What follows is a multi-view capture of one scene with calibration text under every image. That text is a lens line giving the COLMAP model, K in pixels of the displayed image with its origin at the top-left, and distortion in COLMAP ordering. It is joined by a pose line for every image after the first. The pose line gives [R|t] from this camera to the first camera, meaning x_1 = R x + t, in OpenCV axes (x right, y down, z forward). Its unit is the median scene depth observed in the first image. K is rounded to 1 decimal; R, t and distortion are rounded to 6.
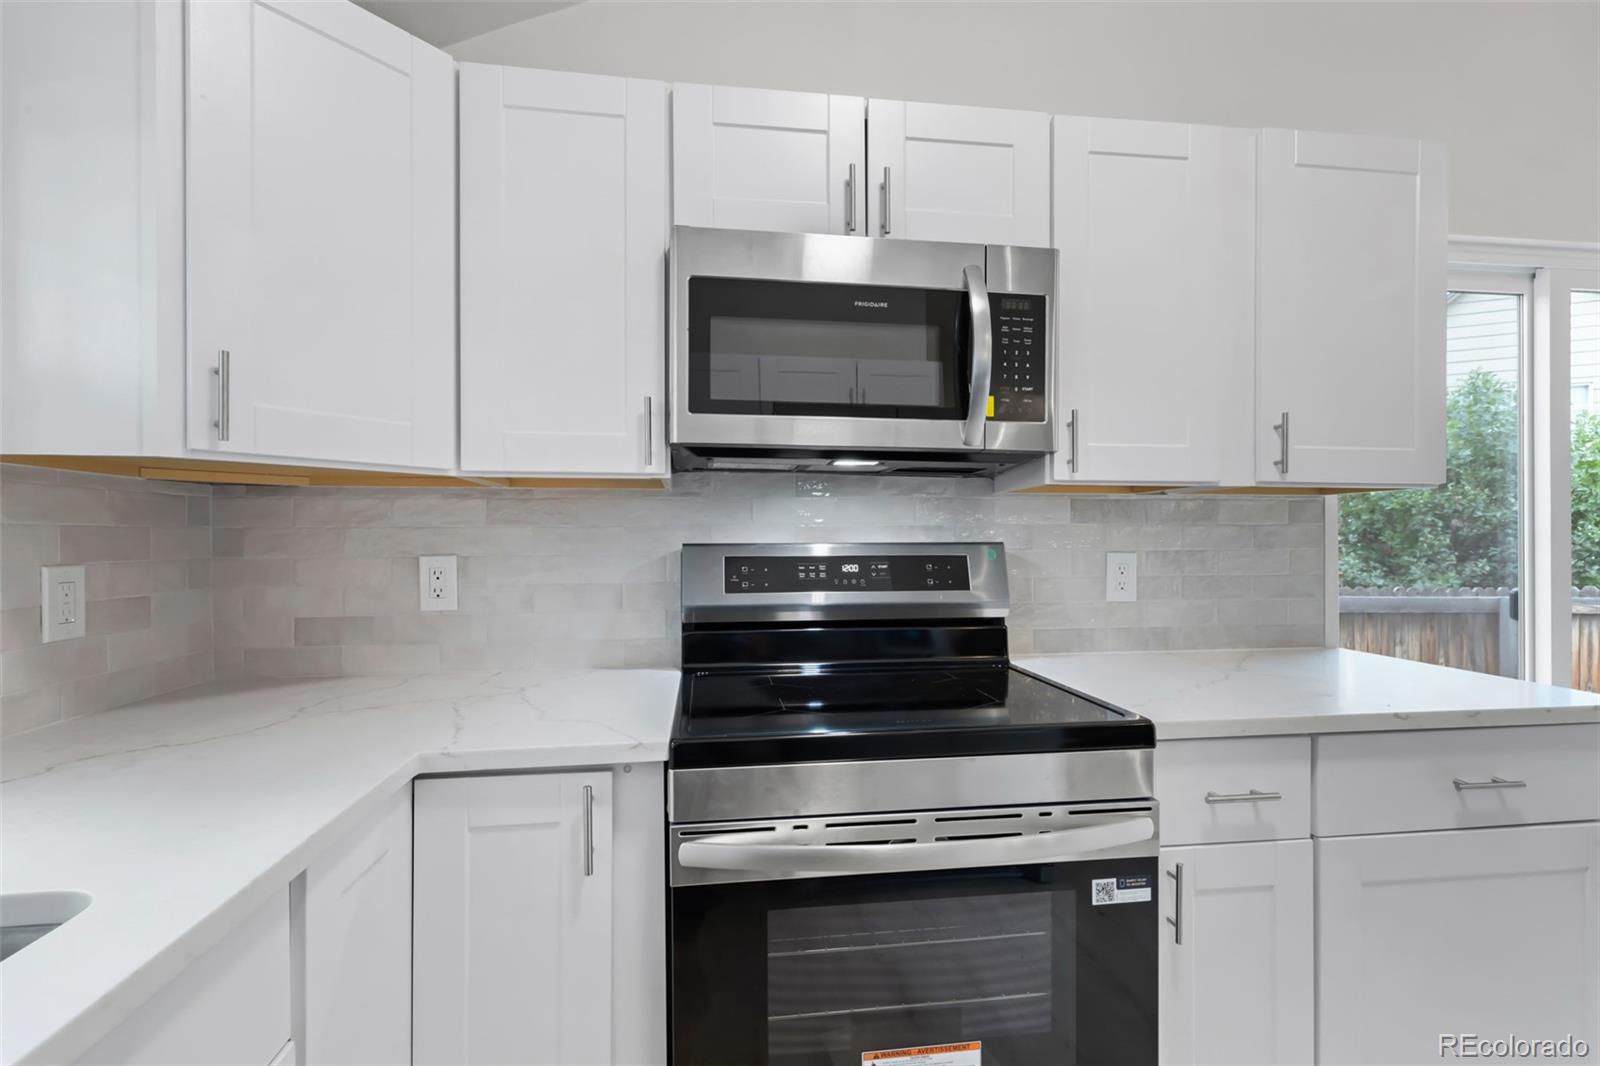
lens RADIAL K [[720.1, 0, 798.7], [0, 720.1, 539.8], [0, 0, 1]] dist [0.002032, 0.000711]
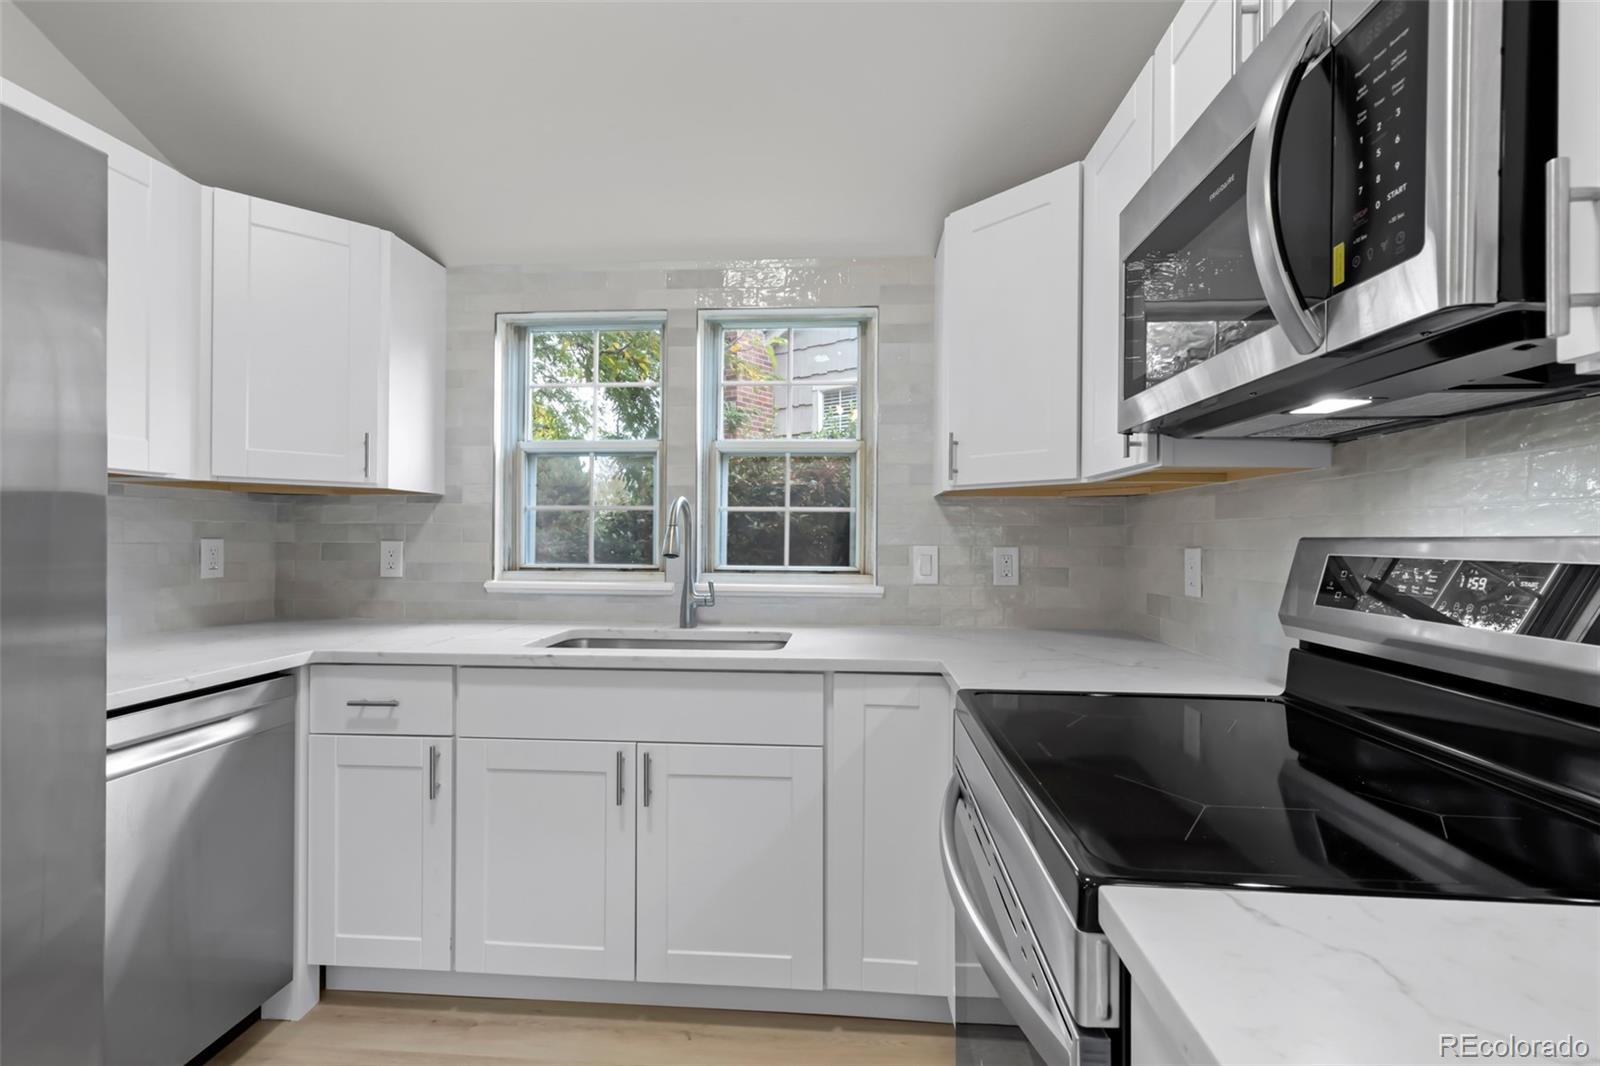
lens RADIAL K [[725.9, 0, 803.5], [0, 725.9, 531.3], [0, 0, 1]] dist [0.001685, 0.000005]
pose [[-0.201484, -0.007510, -0.979463, 0.835662], [-0.007619, 0.999952, -0.006100, 0.008671], [0.979462, 0.006233, -0.201532, 0.728142]]
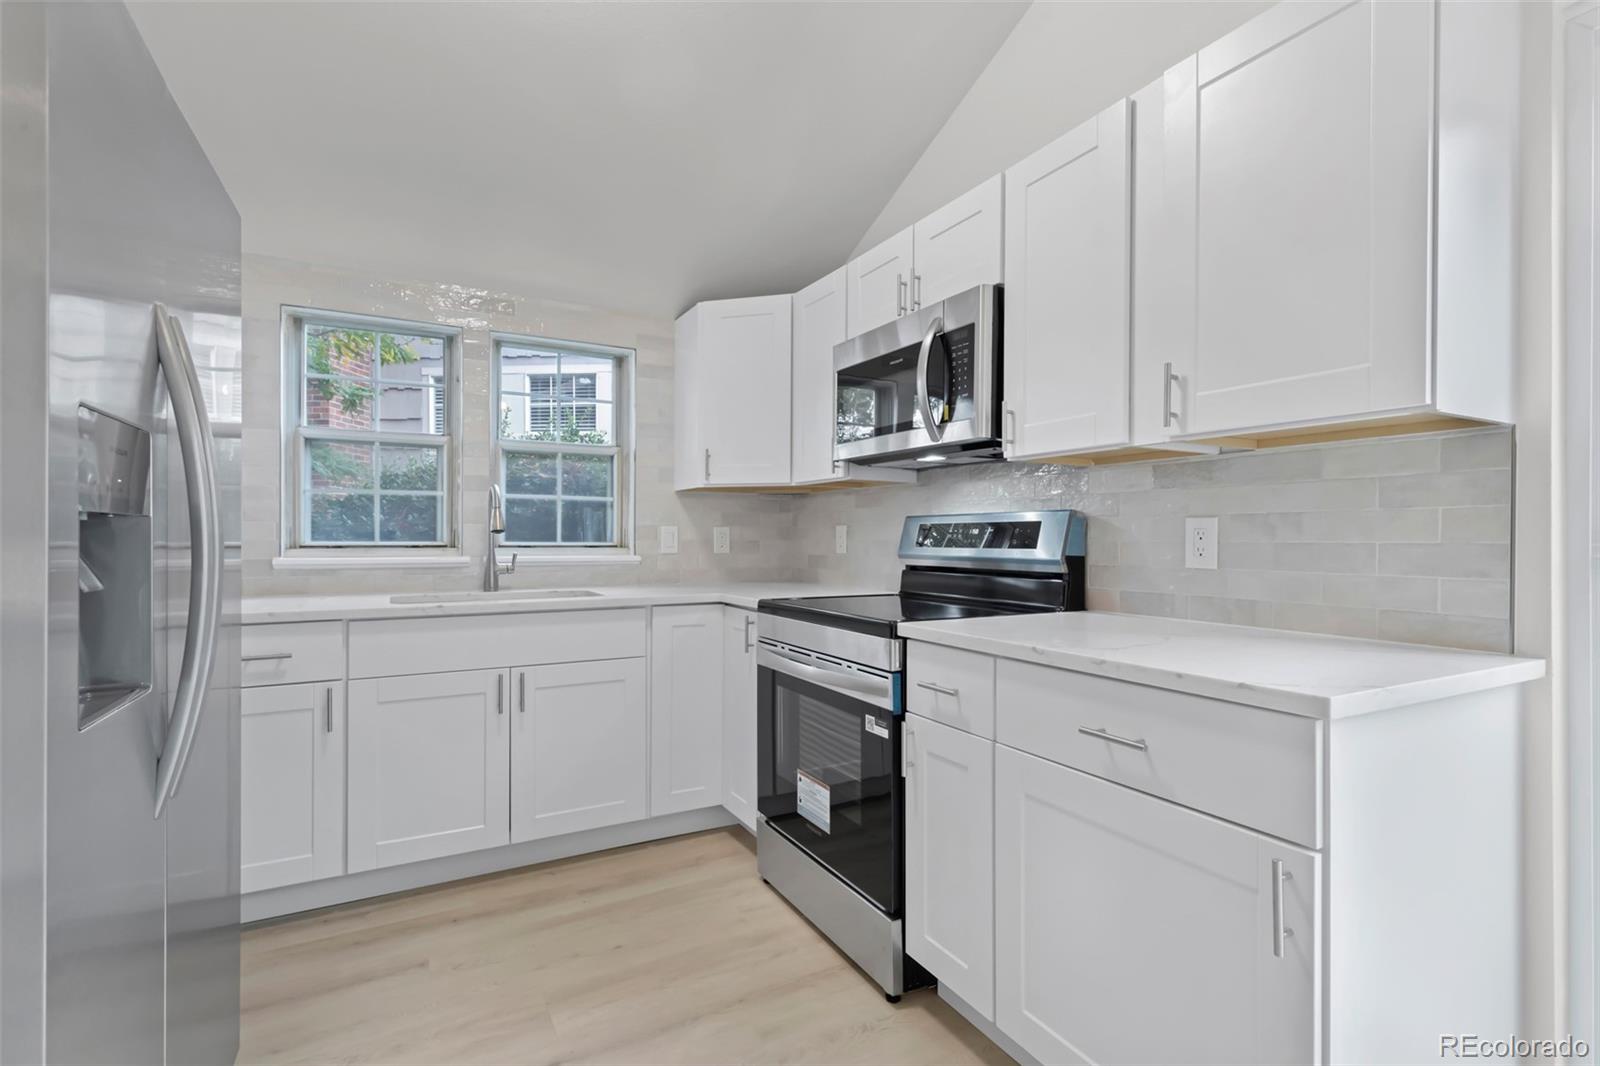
lens RADIAL K [[734.6, 0, 811.7], [0, 734.6, 528.0], [0, 0, 1]] dist [0.000051, -0.000418]
pose [[0.375701, -0.007893, -0.926707, 1.492536], [-0.005296, 0.999929, -0.010664, 0.058693], [0.926726, 0.008914, 0.375633, 0.211083]]
